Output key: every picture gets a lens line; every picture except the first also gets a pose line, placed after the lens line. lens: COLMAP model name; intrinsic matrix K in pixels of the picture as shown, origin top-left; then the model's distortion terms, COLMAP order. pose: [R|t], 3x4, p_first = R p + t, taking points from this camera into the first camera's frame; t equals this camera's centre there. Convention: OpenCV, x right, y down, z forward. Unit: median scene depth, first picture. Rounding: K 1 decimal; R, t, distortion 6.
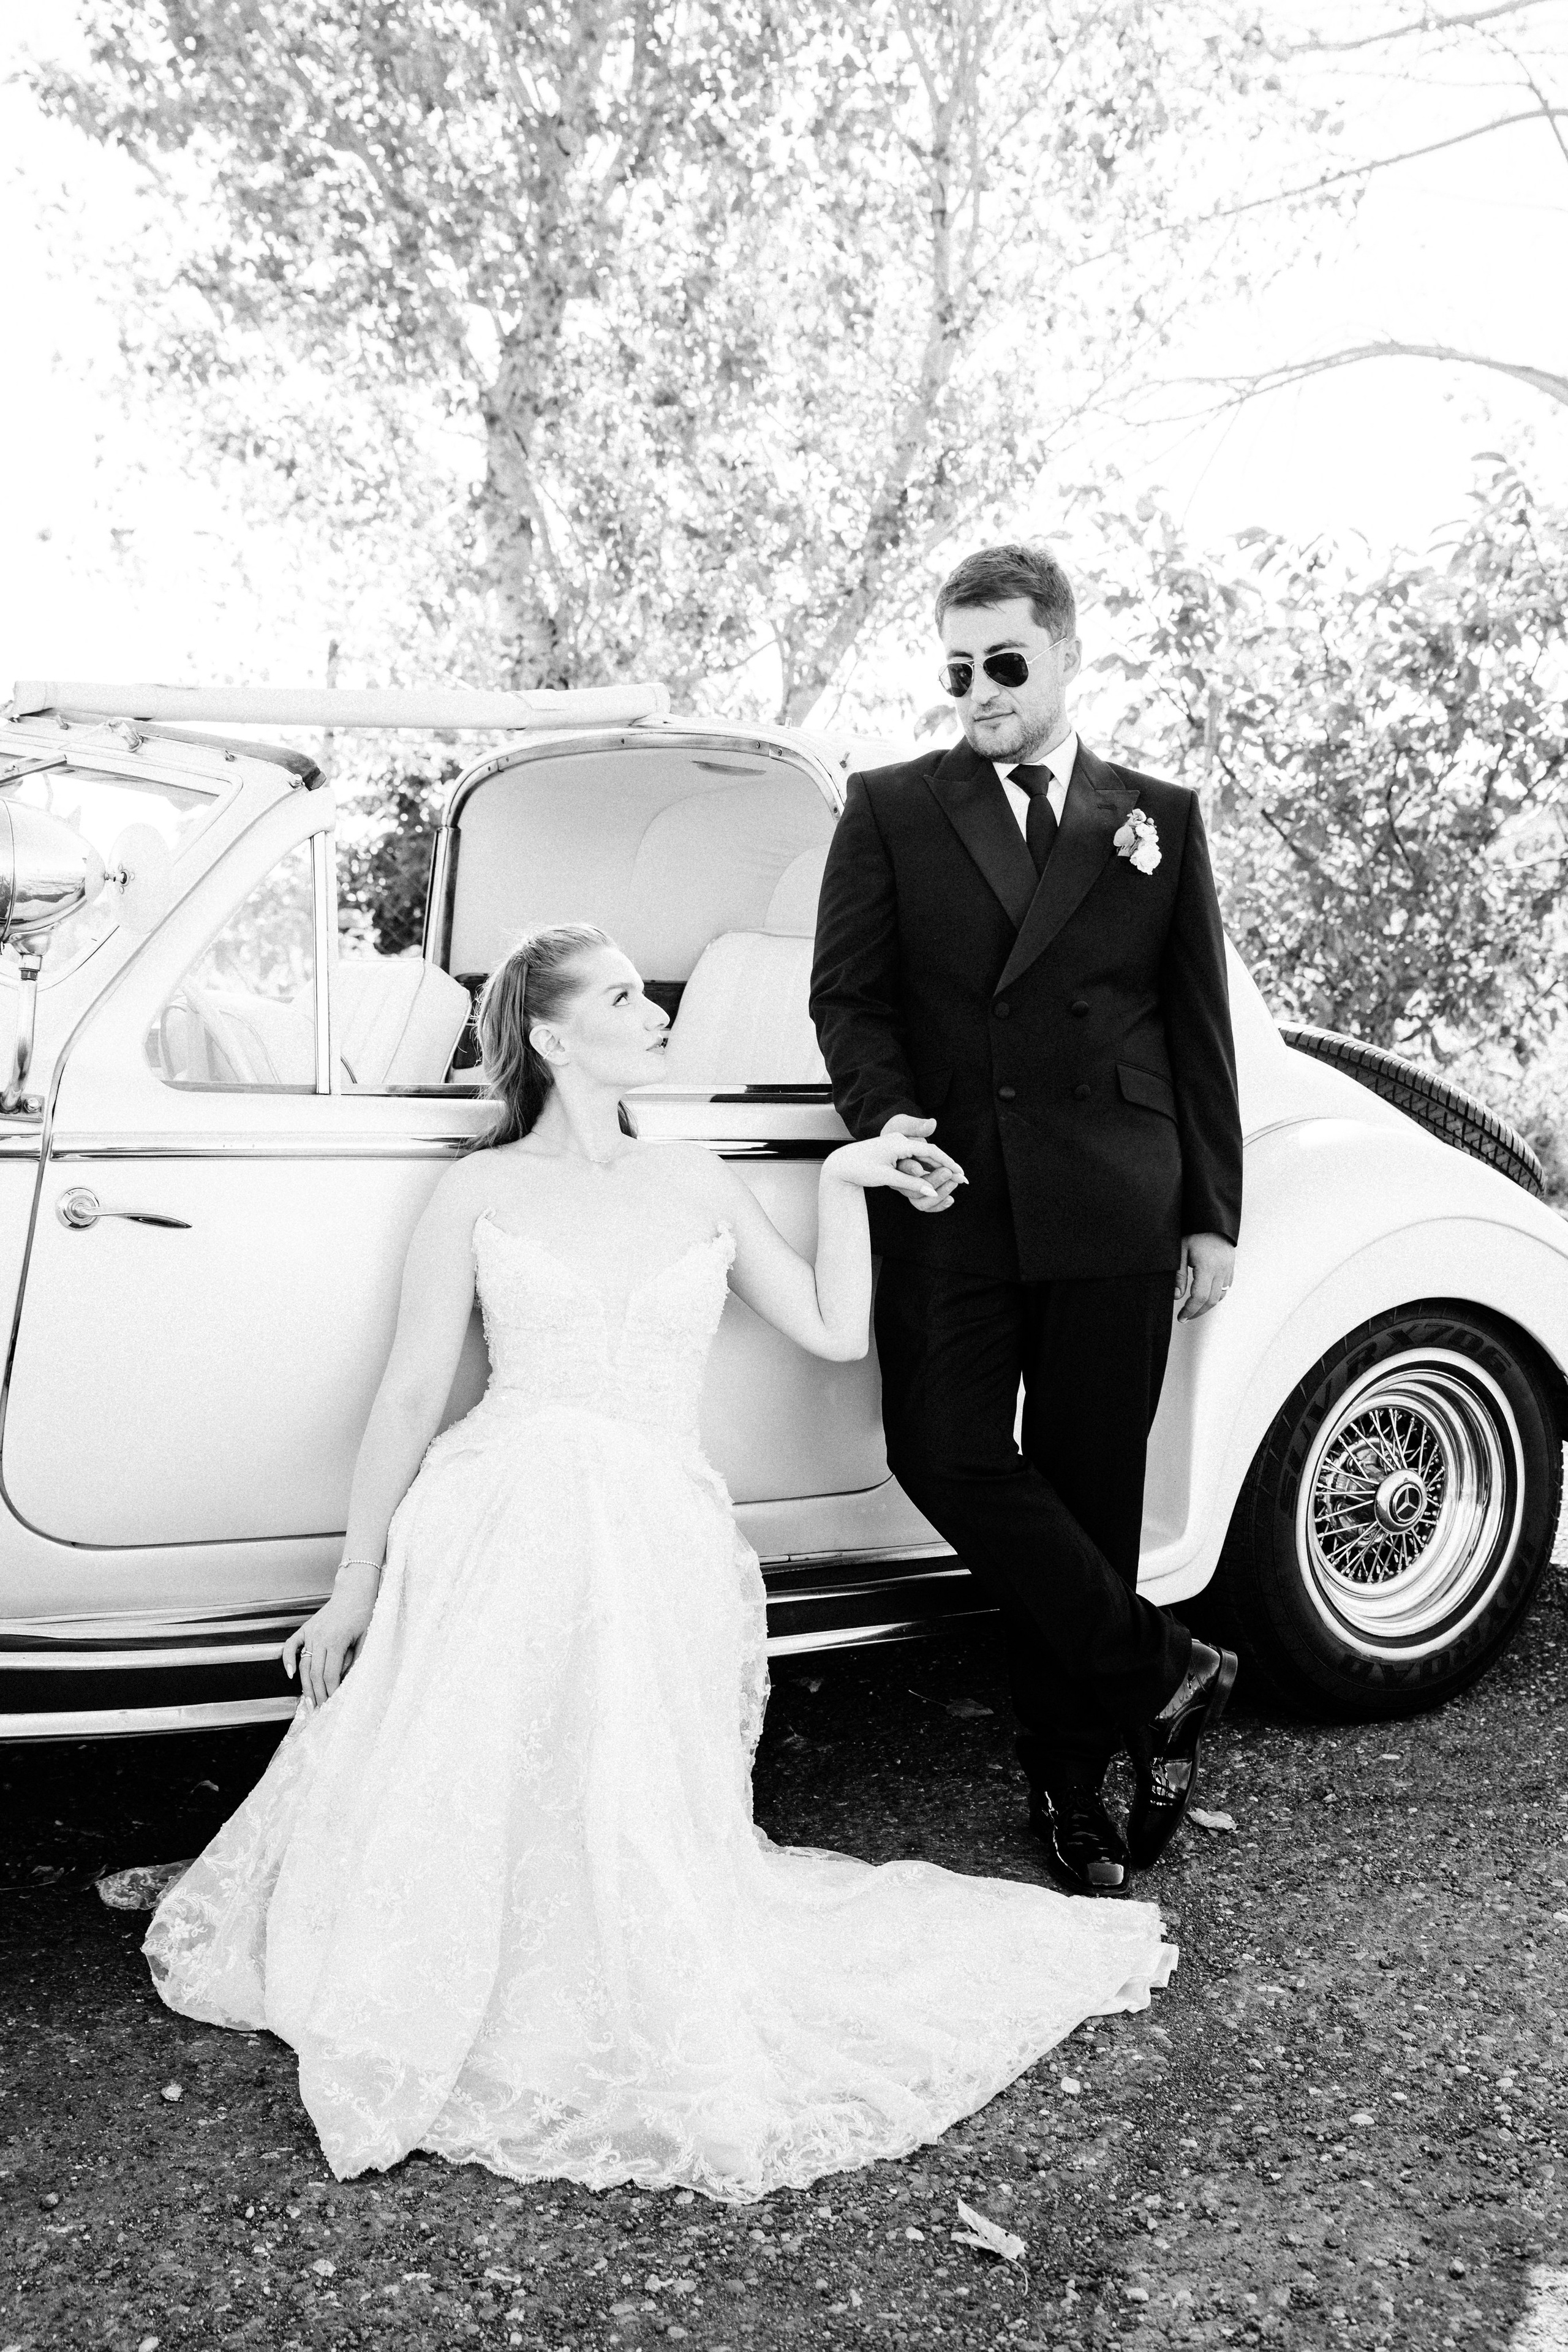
lens RADIAL K [[2822.5, 0, 792.5], [0, 2822.5, 1178.2], [0, 0, 1]] dist [0.145792, 0.000000]
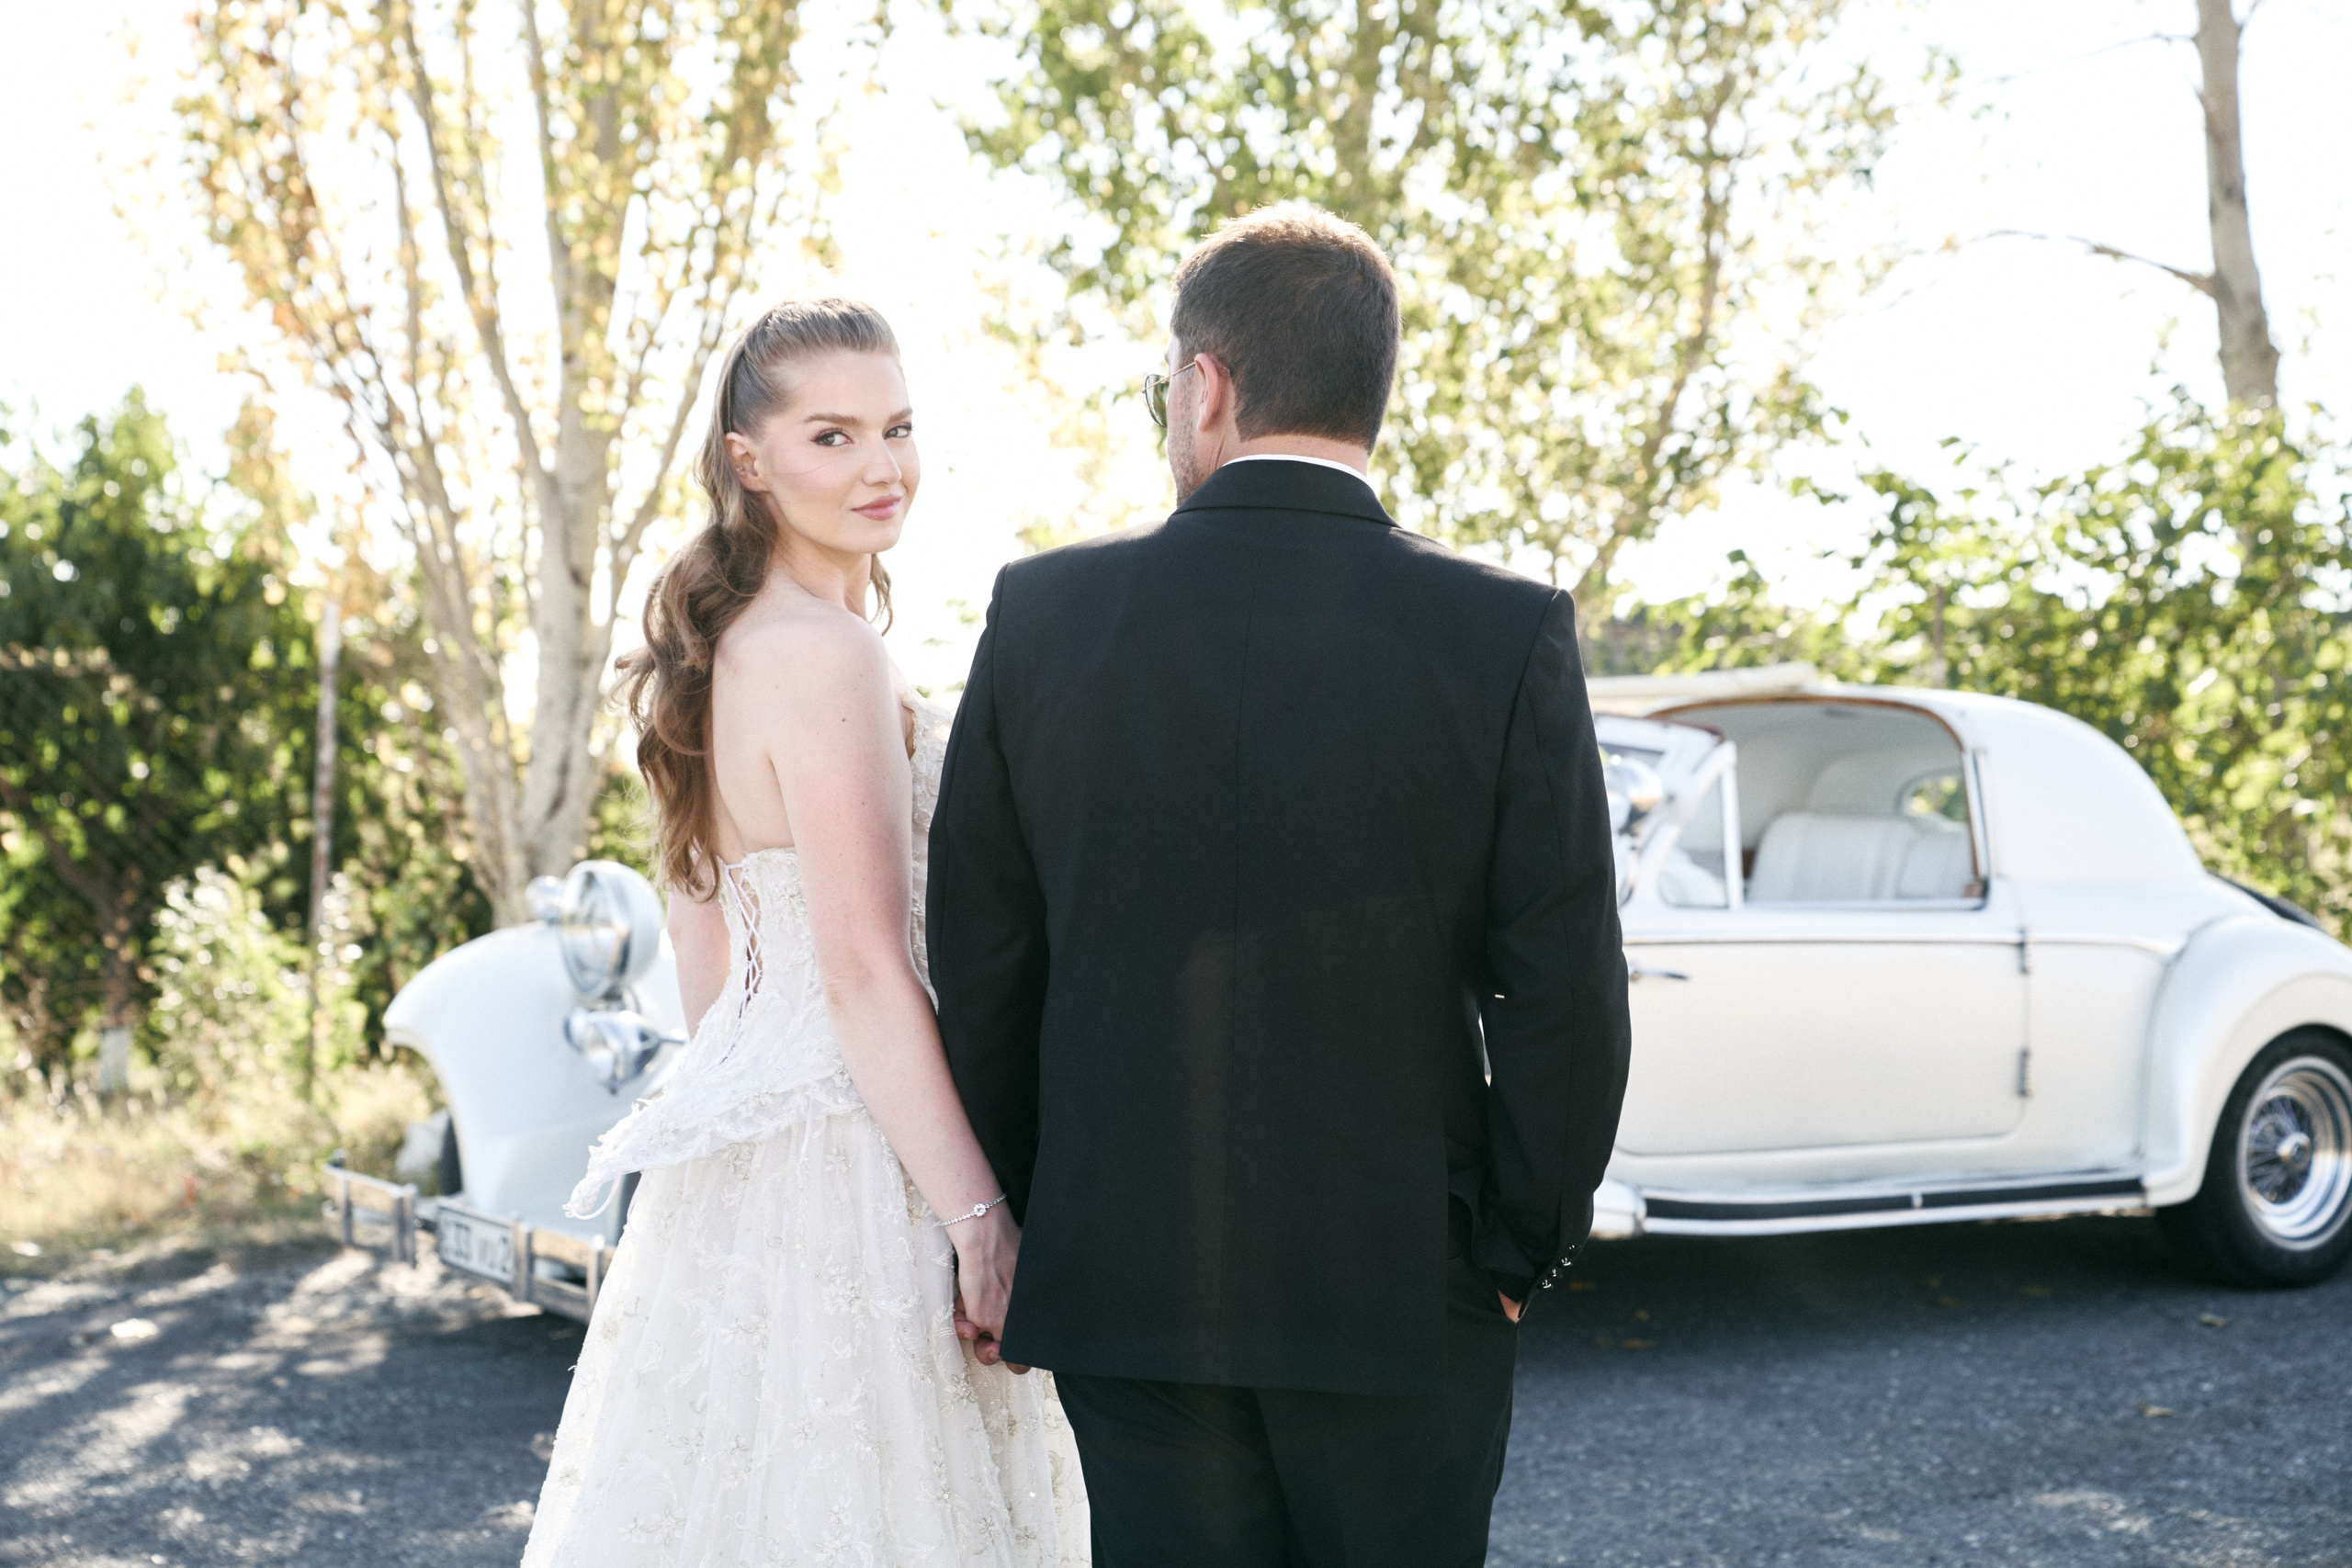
lens RADIAL K [[3626.9, 0, 1191.2], [0, 3626.9, 779.8], [0, 0, 1]] dist [0.081504, 0.000000]
pose [[0.999532, -0.025131, 0.017420, -0.510291], [0.026597, 0.995602, -0.089830, 0.081959], [-0.015086, 0.090252, 0.995805, -1.245202]]
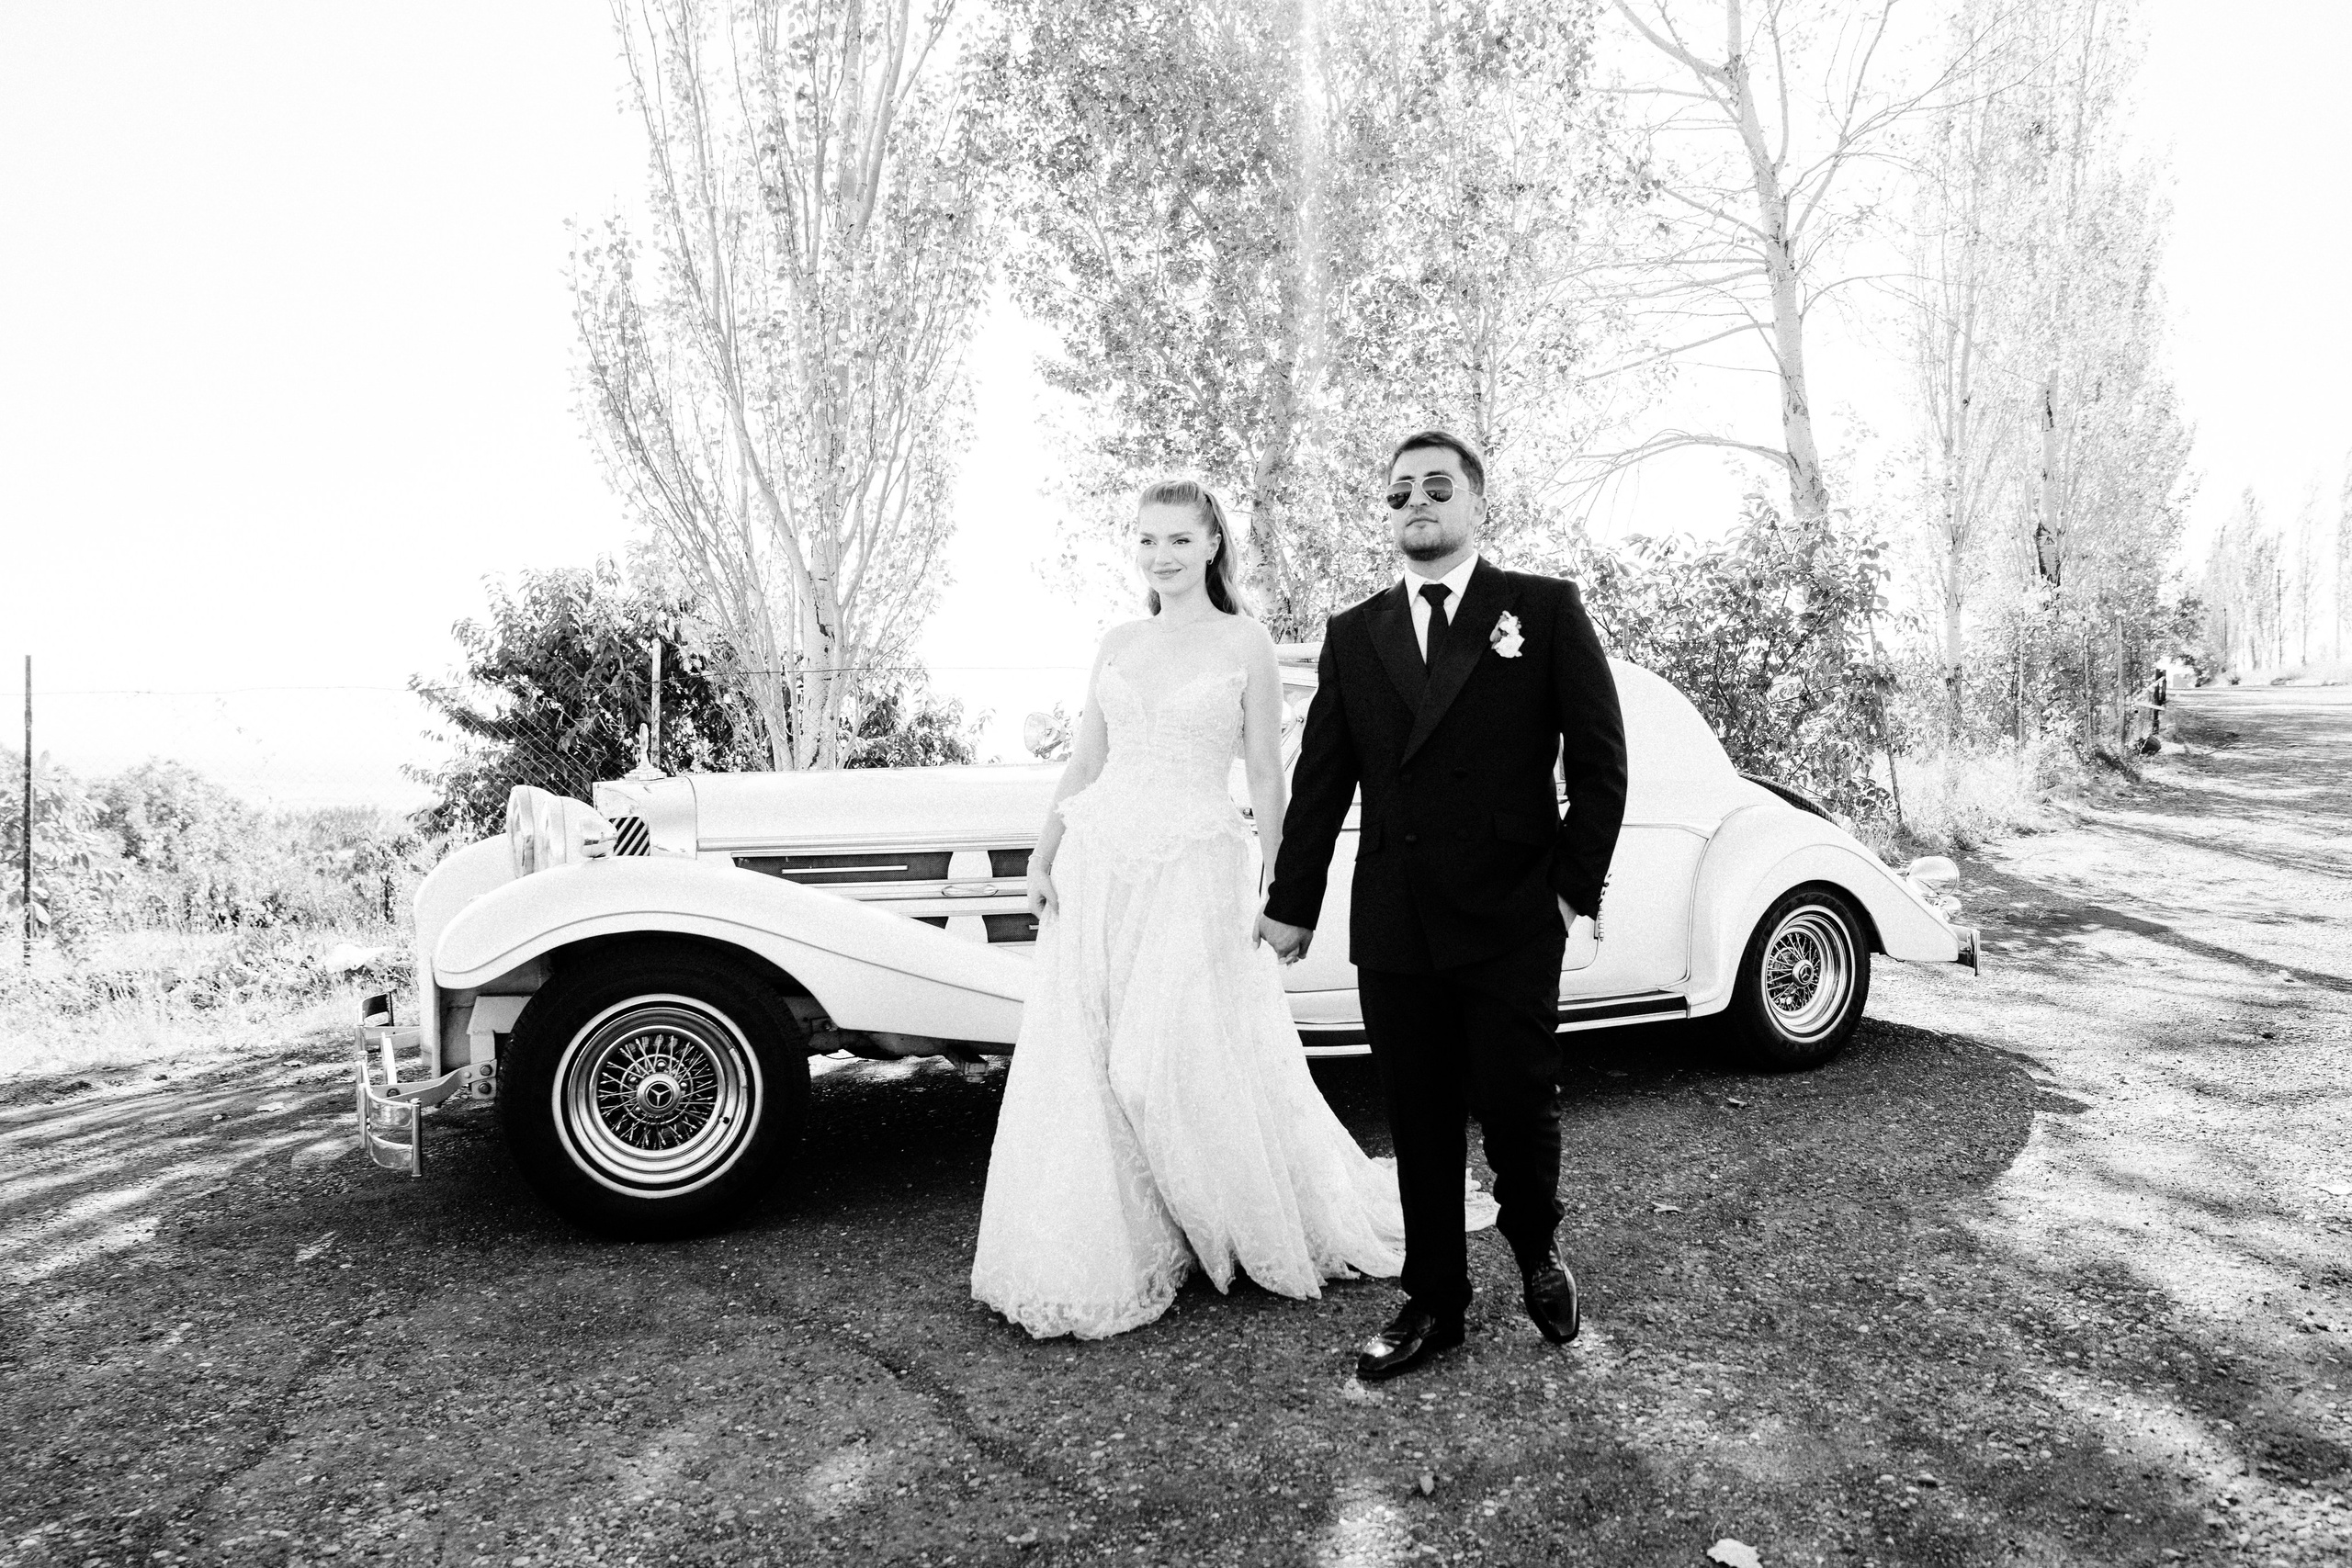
lens RADIAL K [[1650.6, 0, 1174.8], [0, 1650.6, 758.8], [0, 0, 1]] dist [-0.083961, 0.005534]
pose [[0.995043, -0.043451, -0.089453, -0.183309], [0.035211, 0.995162, -0.091722, 0.050692], [0.093006, 0.088117, 0.991759, -0.395914]]
